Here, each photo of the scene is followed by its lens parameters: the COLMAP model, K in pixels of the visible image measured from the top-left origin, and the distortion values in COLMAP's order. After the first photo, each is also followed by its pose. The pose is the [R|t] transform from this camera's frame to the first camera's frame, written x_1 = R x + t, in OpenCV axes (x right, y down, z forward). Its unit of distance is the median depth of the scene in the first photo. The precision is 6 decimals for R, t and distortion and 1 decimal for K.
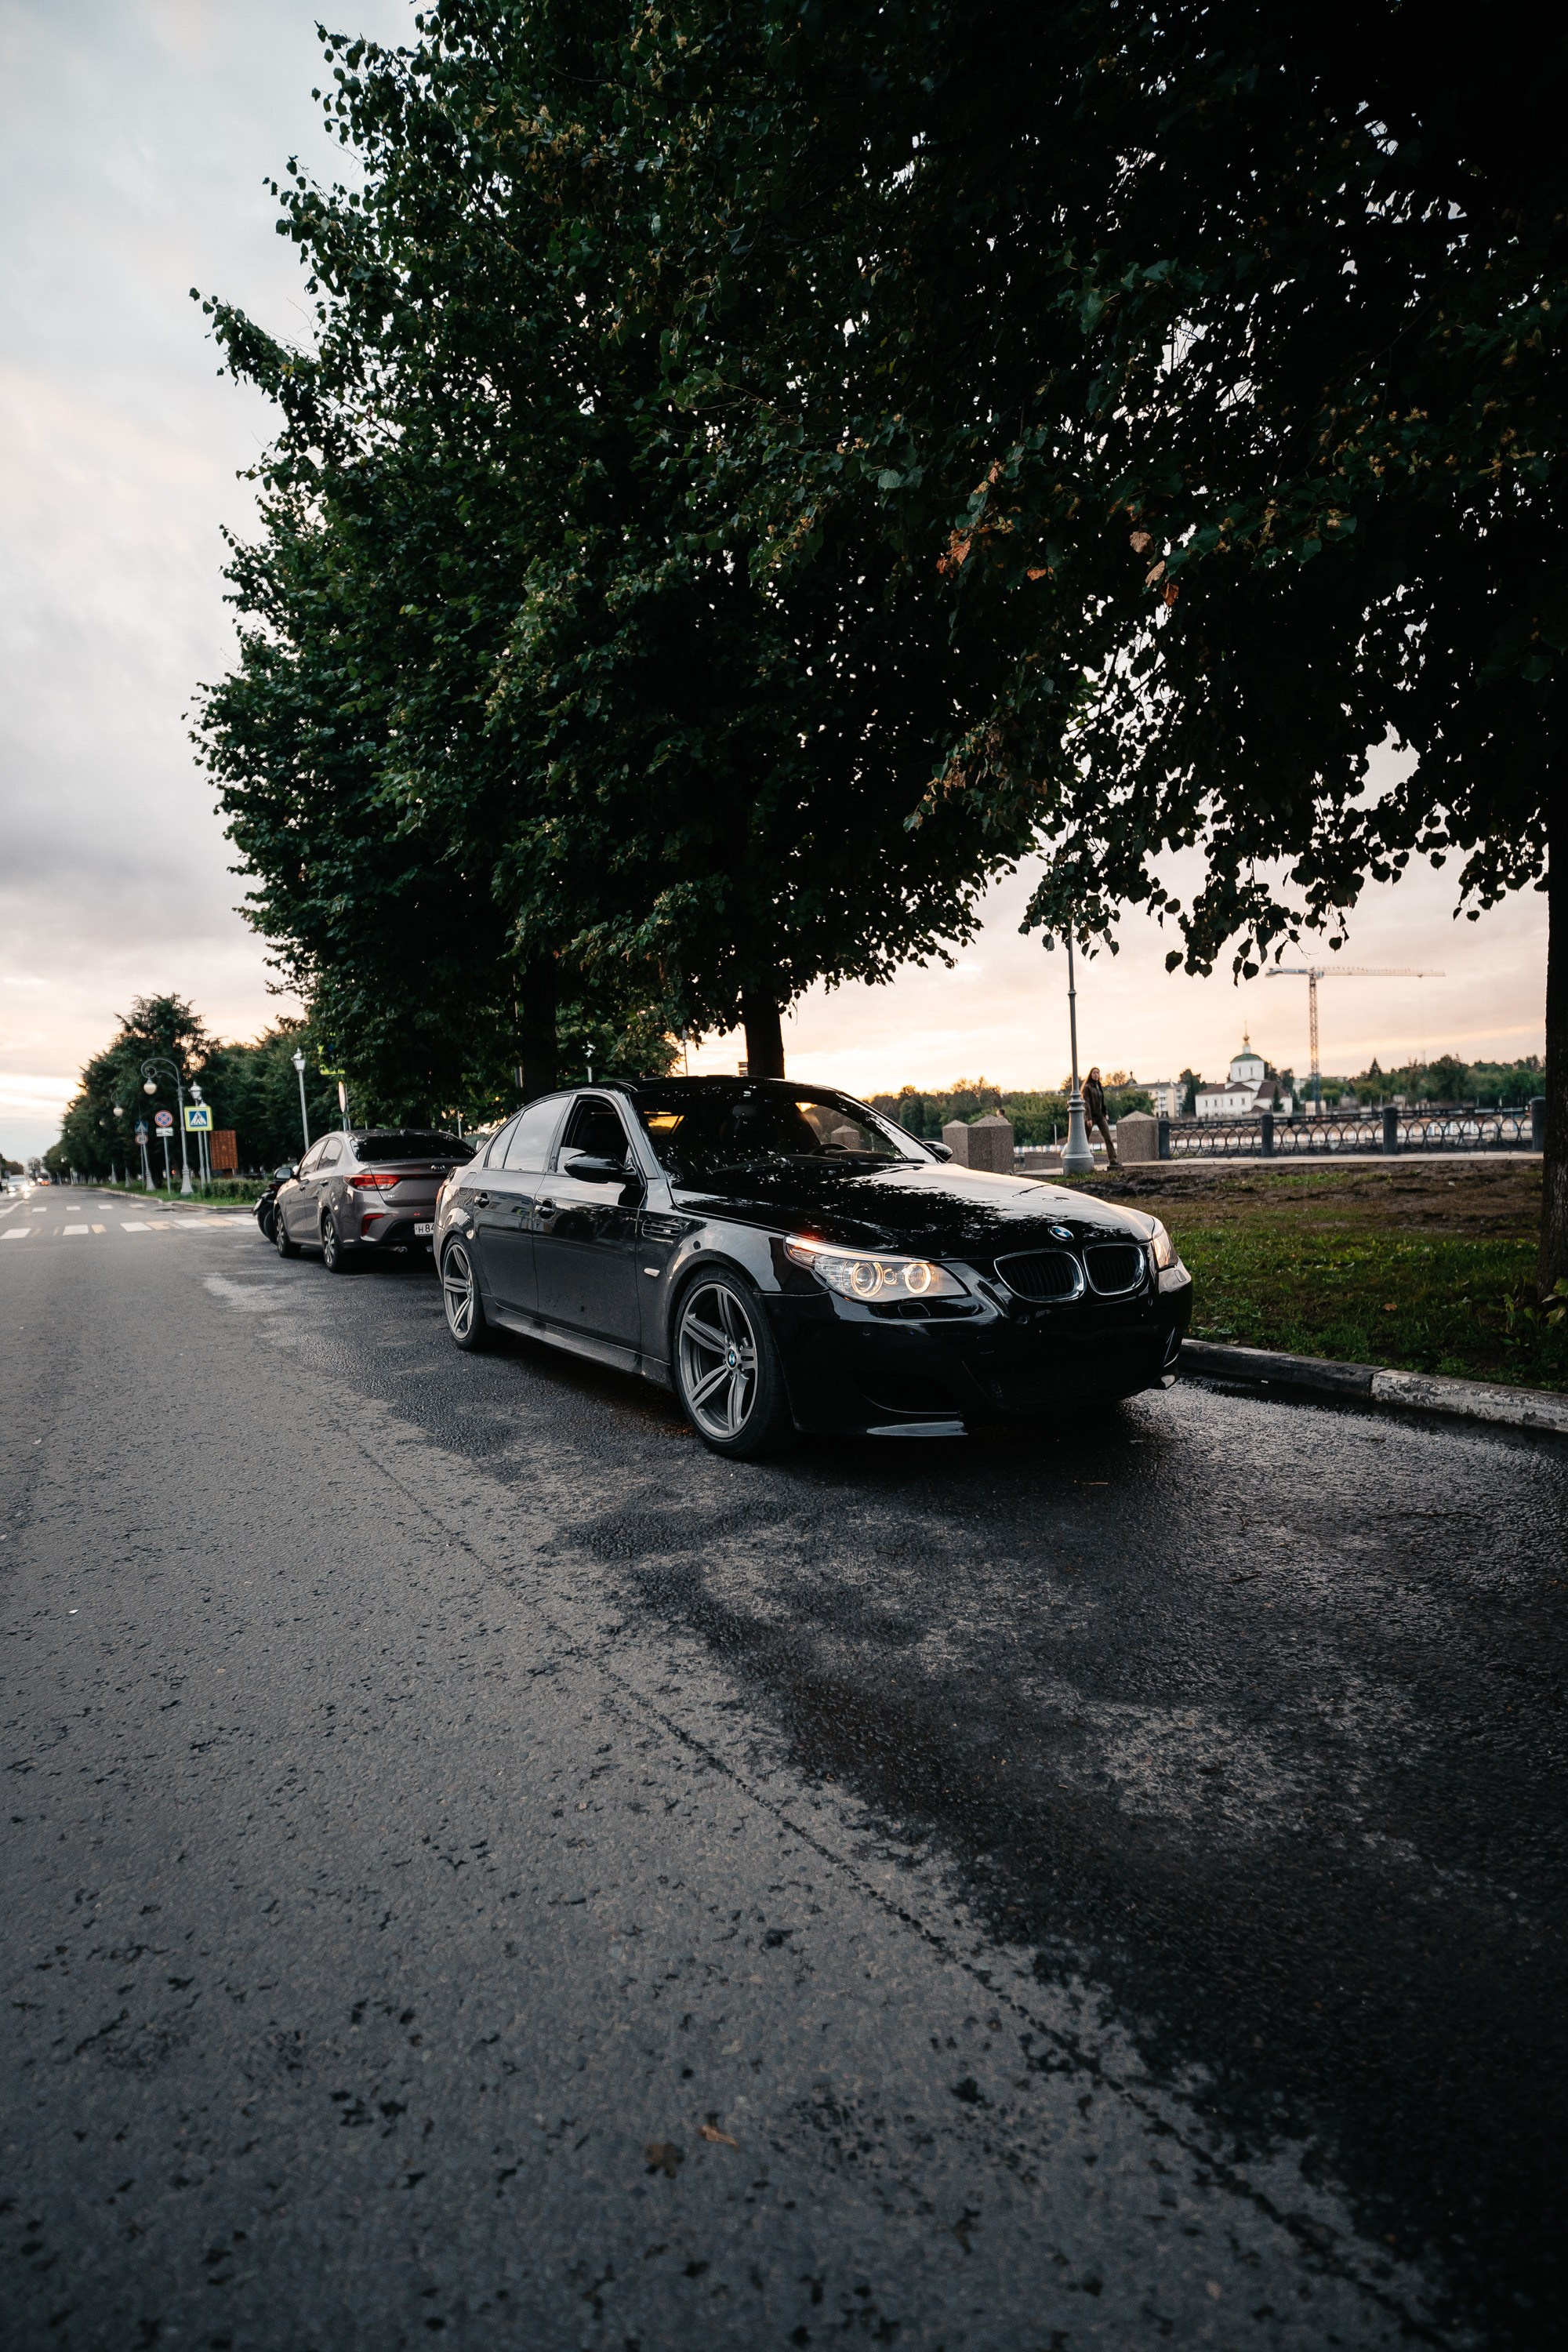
lens RADIAL K [[1142.1, 0, 757.9], [0, 1142.1, 1213.6], [0, 0, 1]] dist [0.000966, -0.005781]
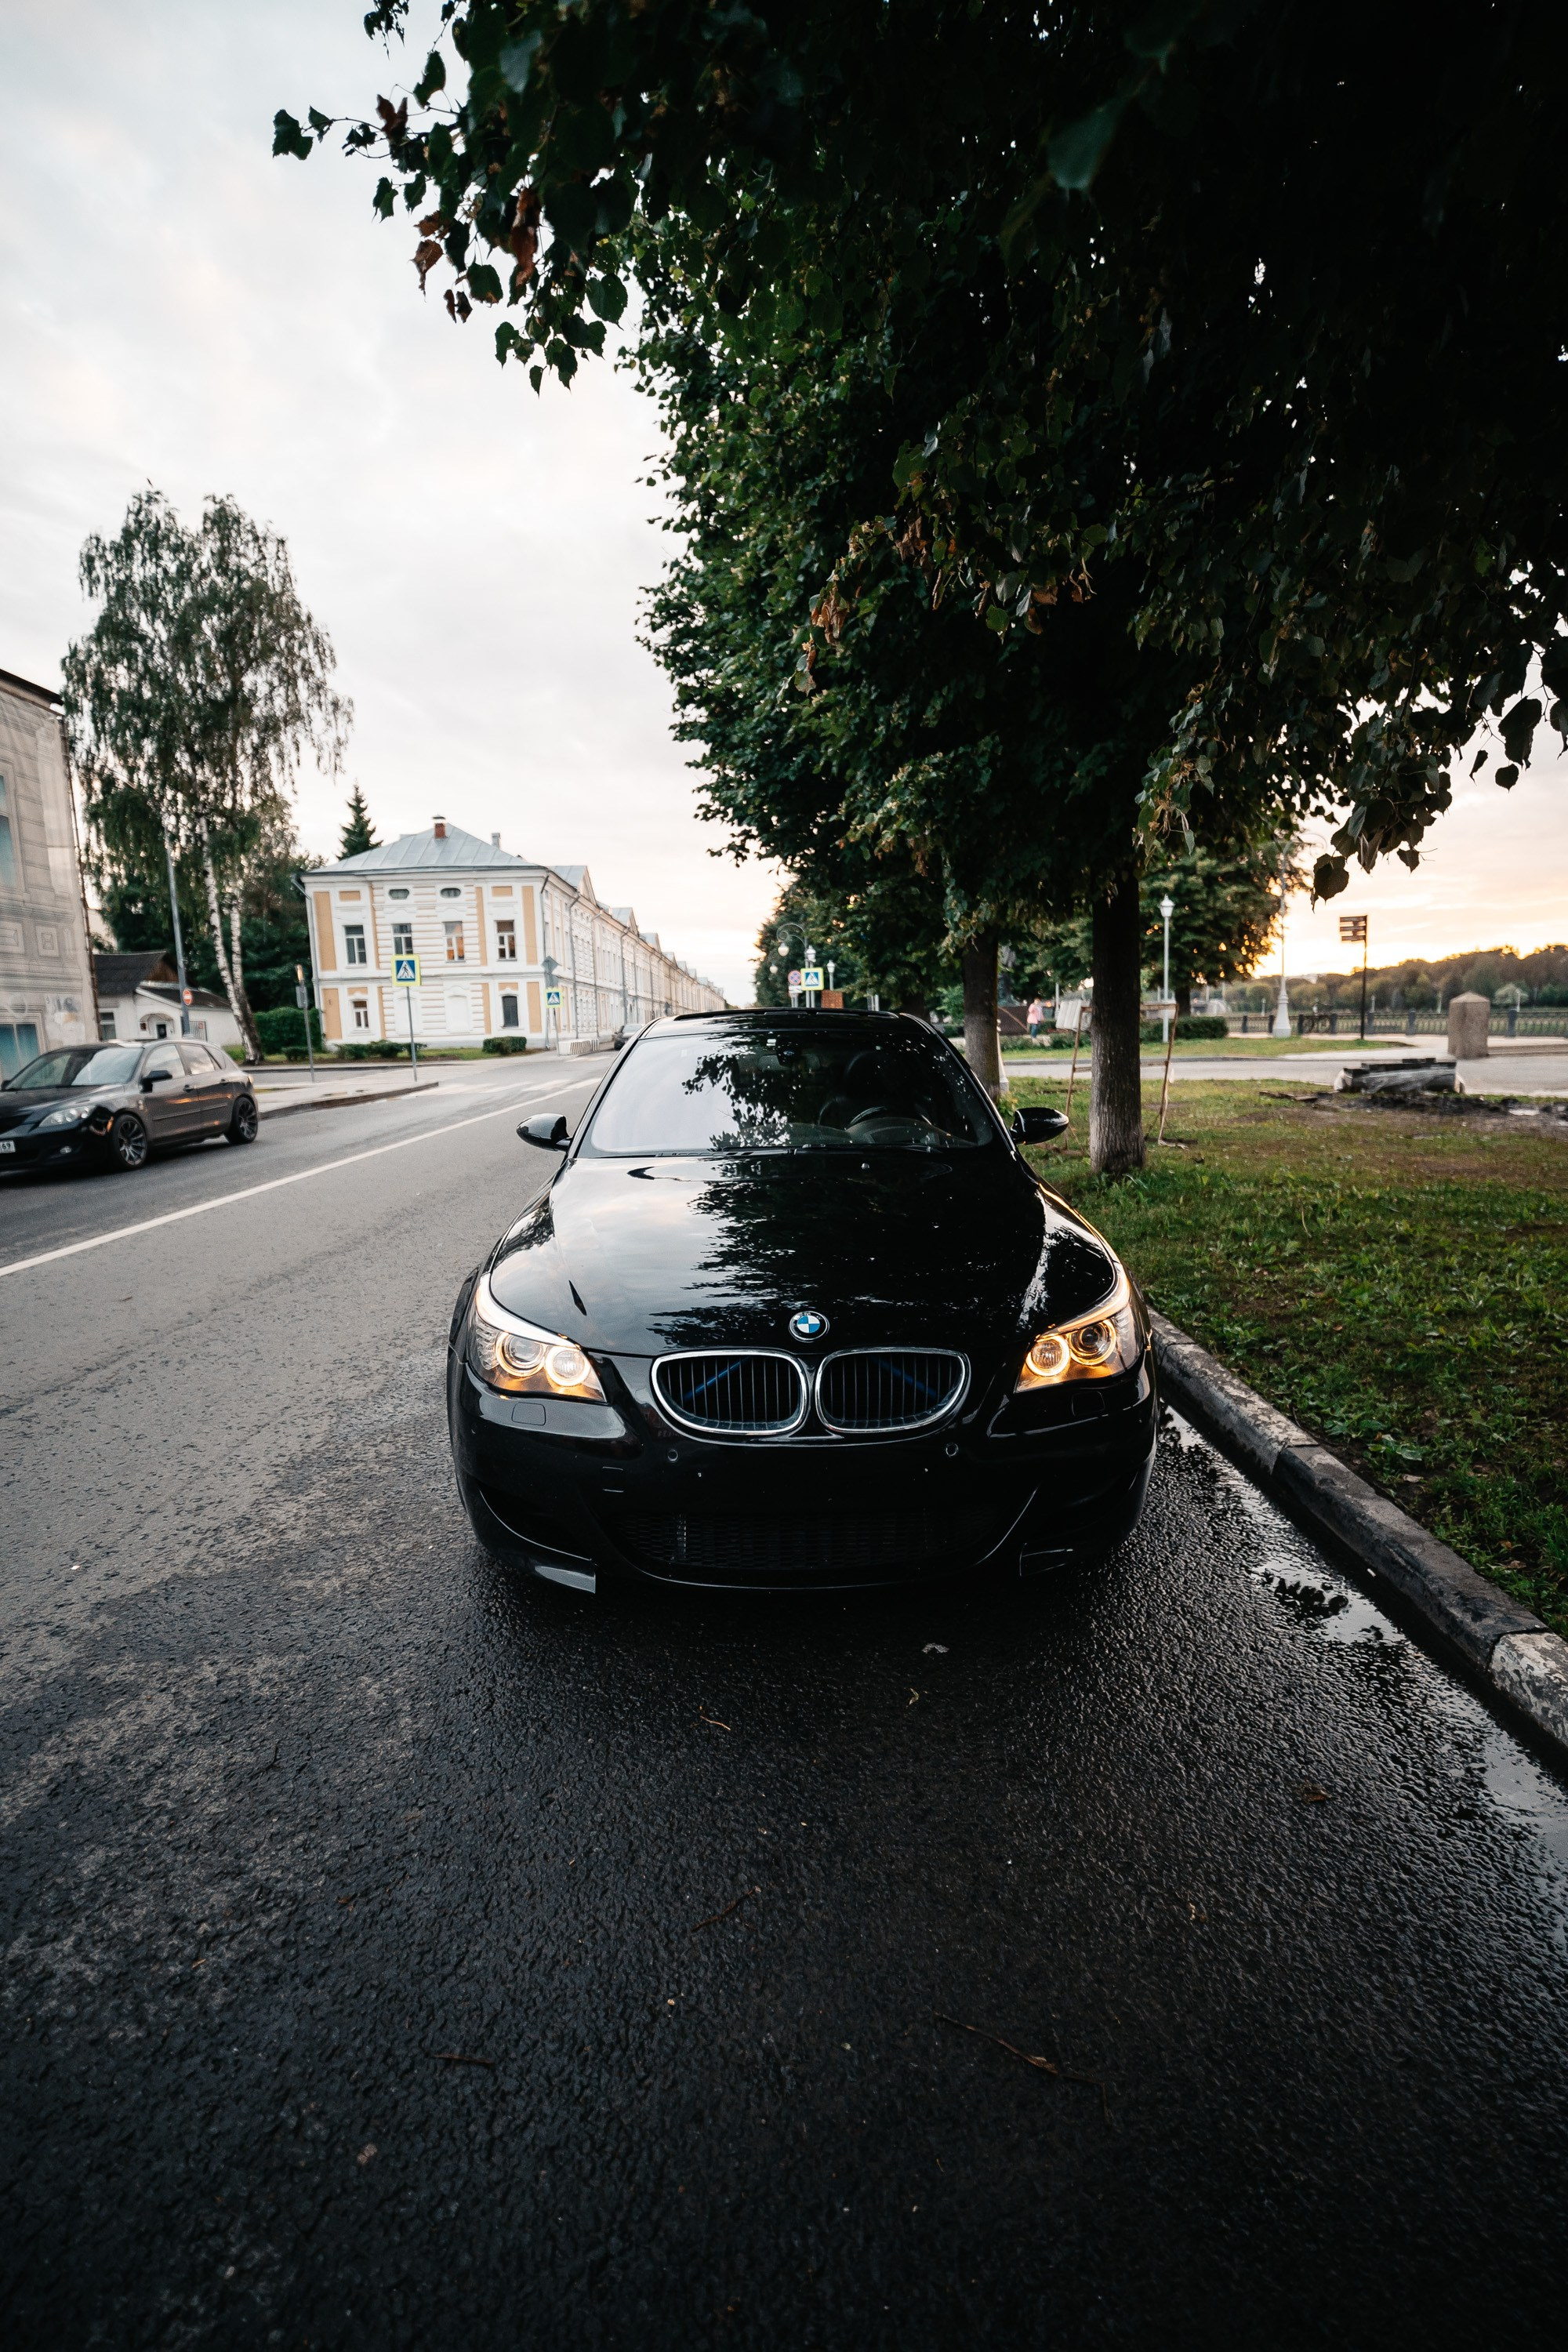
lens RADIAL K [[1107.2, 0, 775.2], [0, 1107.2, 1184.2], [0, 0, 1]] dist [0.000175, -0.006108]
pose [[0.852570, 0.097441, -0.513449, 0.289731], [-0.040337, 0.991803, 0.121244, -0.071565], [0.521055, -0.082659, 0.849511, 0.229801]]
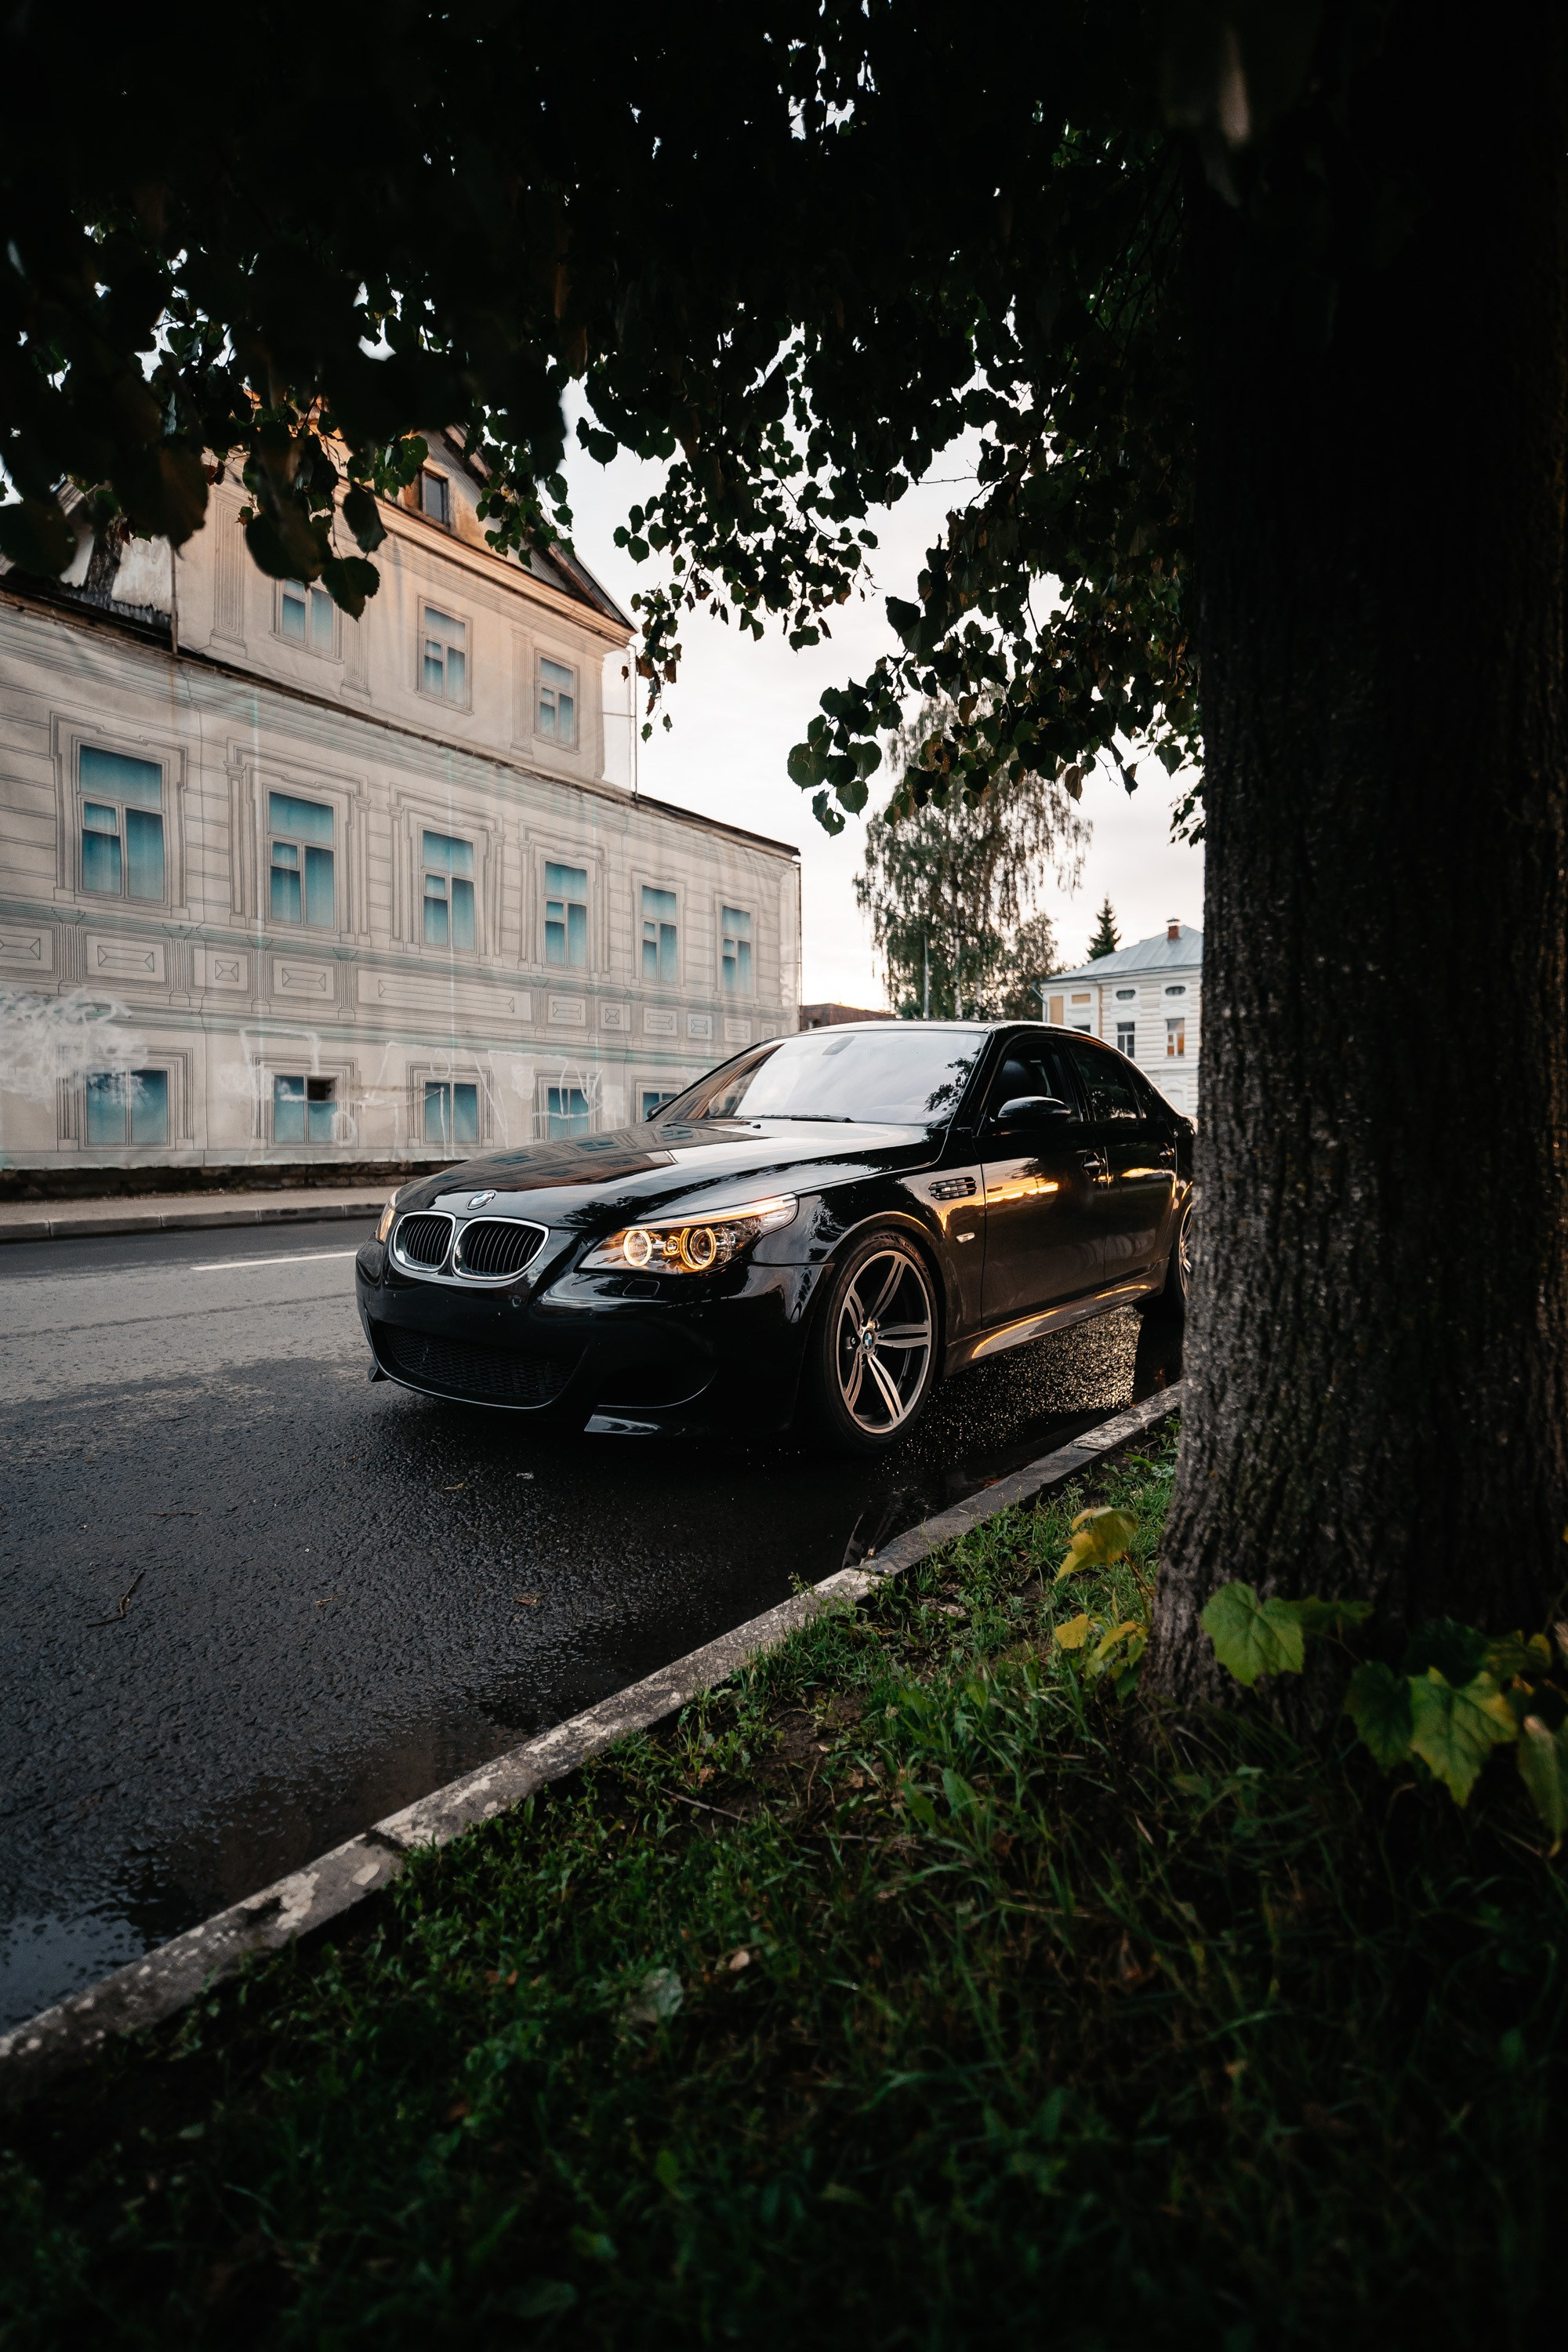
lens RADIAL K [[1075.2, 0, 784.0], [0, 1075.2, 1176.0], [0, 0, 1]] dist [0.038804, -0.000098]
pose [[0.349202, 0.084099, -0.933266, 0.564596], [-0.070252, 0.995511, 0.063422, -0.035350], [0.934410, 0.043417, 0.353542, 0.468456]]
